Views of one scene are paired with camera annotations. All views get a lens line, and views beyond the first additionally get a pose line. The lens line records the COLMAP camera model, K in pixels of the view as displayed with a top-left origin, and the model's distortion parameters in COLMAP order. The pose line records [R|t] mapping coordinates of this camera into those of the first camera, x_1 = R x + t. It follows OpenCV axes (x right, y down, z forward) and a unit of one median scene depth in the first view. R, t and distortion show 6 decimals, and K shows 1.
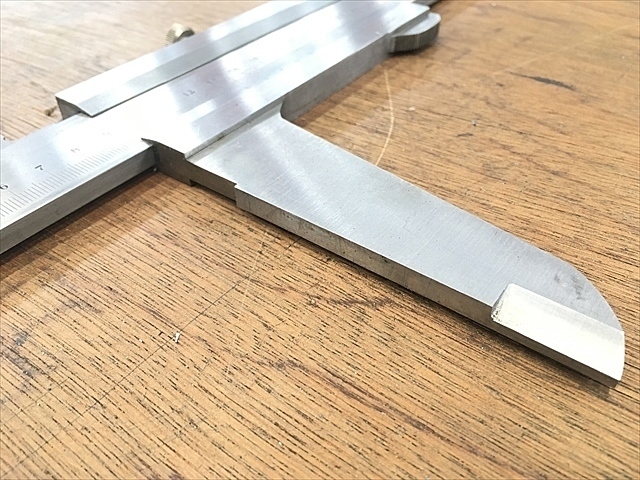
lens RADIAL K [[557.6, 0, 324.6], [0, 557.6, 241.2], [0, 0, 1]] dist [0.061624, -0.115543]
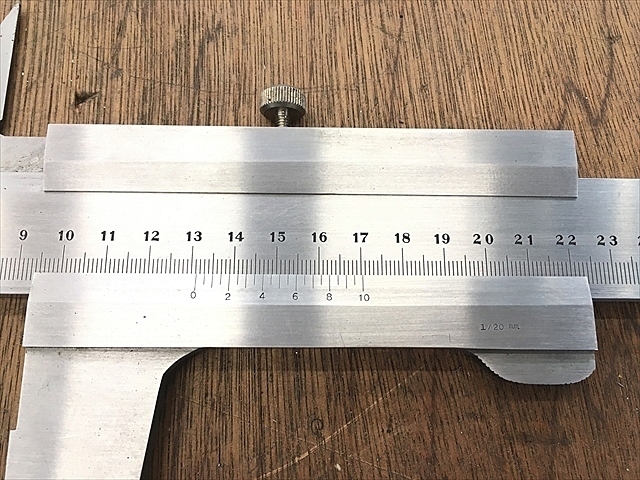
lens RADIAL K [[557.6, 0, 321.7], [0, 557.6, 243.4], [0, 0, 1]] dist [0.061624, -0.115543]
pose [[0.586724, 0.789874, -0.178475, 0.074318], [-0.555312, 0.552866, 0.621262, -1.391373], [0.589392, -0.265400, 0.763007, 0.851531]]
